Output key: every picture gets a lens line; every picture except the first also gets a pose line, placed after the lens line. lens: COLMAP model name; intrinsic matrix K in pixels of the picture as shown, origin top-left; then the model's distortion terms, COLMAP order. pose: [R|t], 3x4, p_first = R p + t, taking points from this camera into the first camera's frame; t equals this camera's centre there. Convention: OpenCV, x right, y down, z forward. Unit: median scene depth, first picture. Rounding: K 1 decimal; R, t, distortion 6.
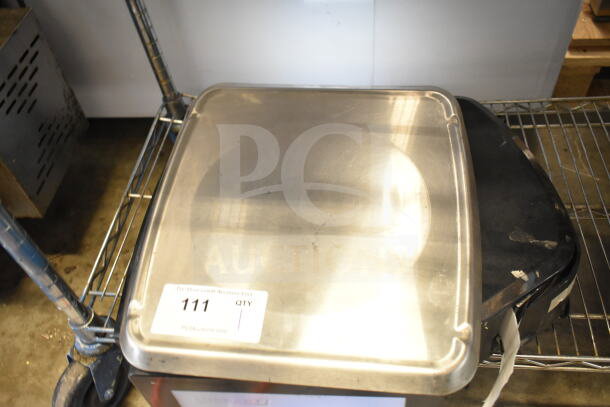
lens RADIAL K [[560.5, 0, 305.0], [0, 560.5, 203.5], [0, 0, 1]] dist [-0.008183, -0.003223]
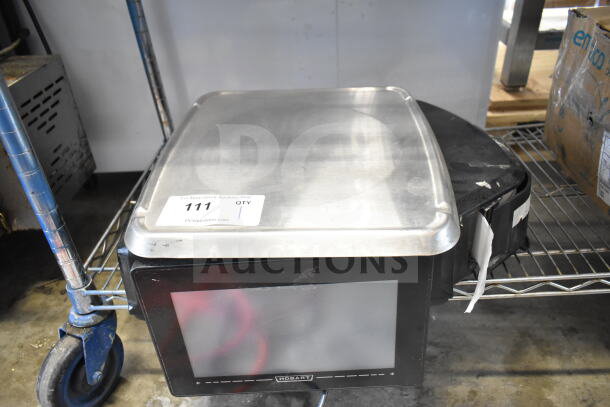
lens RADIAL K [[481.9, 0, 305.0], [0, 481.9, 203.5], [0, 0, 1]] dist [0.006372, -0.004719]
pose [[0.997174, -0.019222, 0.072629, -0.041676], [0.040824, 0.950176, -0.309028, 0.348277], [-0.063071, 0.311120, 0.948276, 0.072376]]
